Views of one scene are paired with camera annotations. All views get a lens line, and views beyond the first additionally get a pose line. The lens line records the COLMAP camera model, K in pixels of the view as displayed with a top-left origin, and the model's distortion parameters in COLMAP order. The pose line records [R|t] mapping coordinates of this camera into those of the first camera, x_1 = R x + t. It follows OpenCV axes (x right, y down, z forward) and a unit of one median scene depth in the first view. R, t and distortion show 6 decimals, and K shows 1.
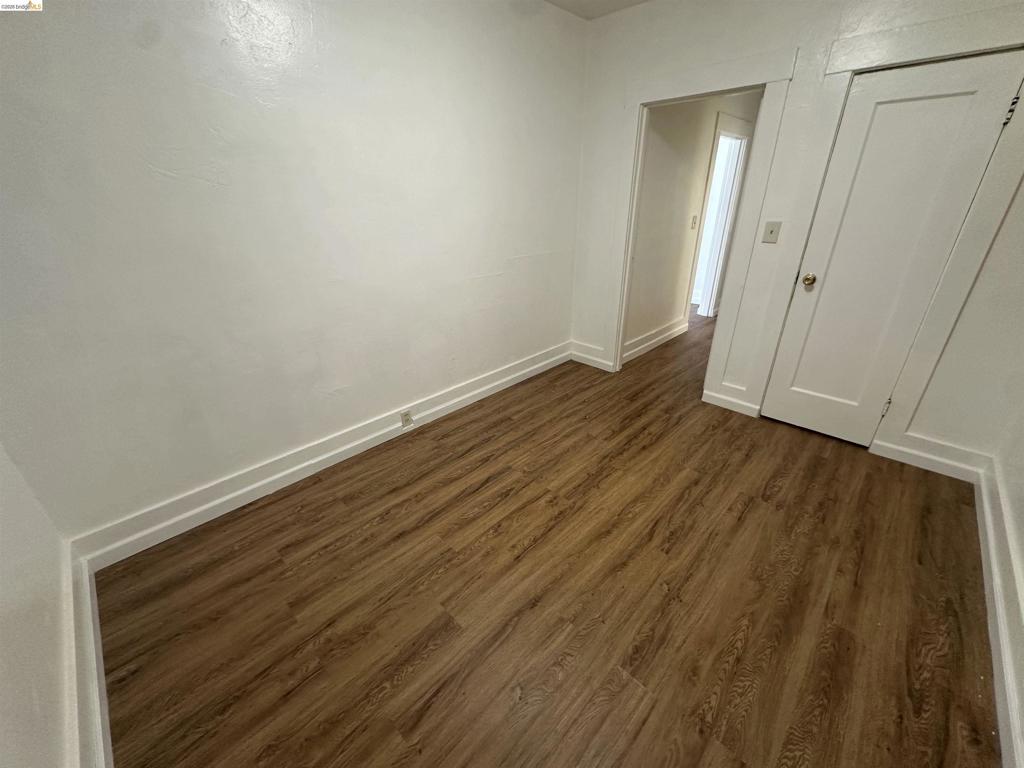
lens RADIAL K [[409.6, 0, 512.0], [0, 409.6, 384.0], [0, 0, 1]] dist [-0.006840, 0.001115]
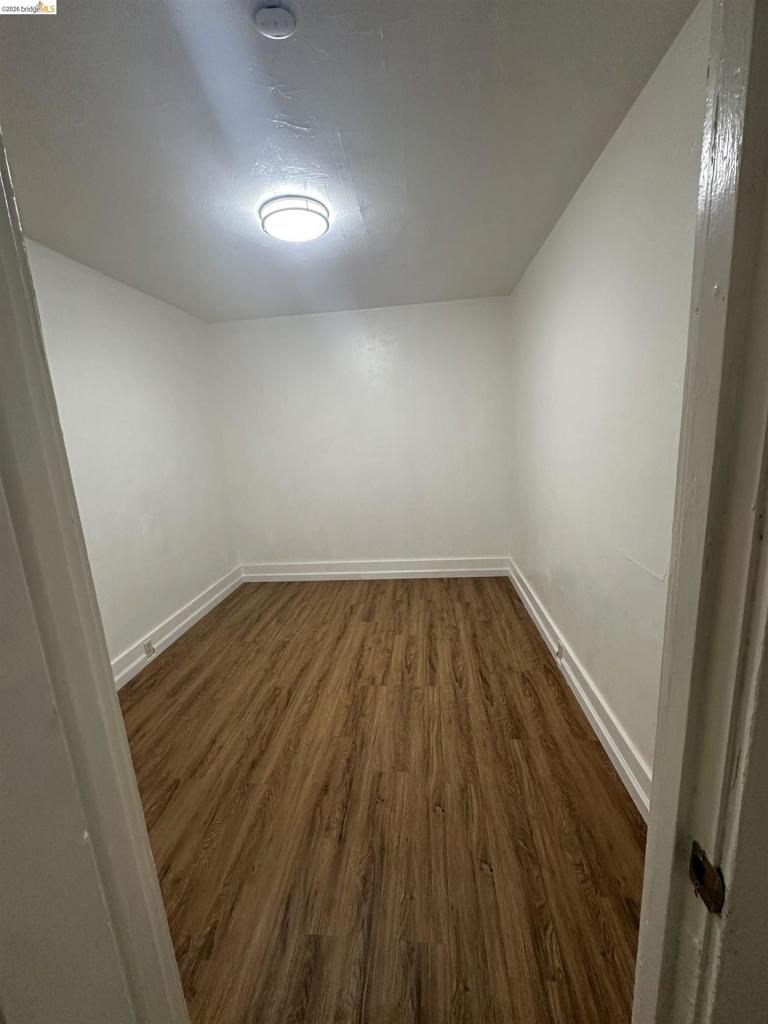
lens RADIAL K [[409.6, 0, 384.0], [0, 409.6, 512.0], [0, 0, 1]] dist [-0.006840, 0.001115]
pose [[-0.782240, 0.178269, -0.596926, 0.691274], [-0.197757, 0.837569, 0.509284, -0.725016], [0.590756, 0.516429, -0.619926, 1.502773]]
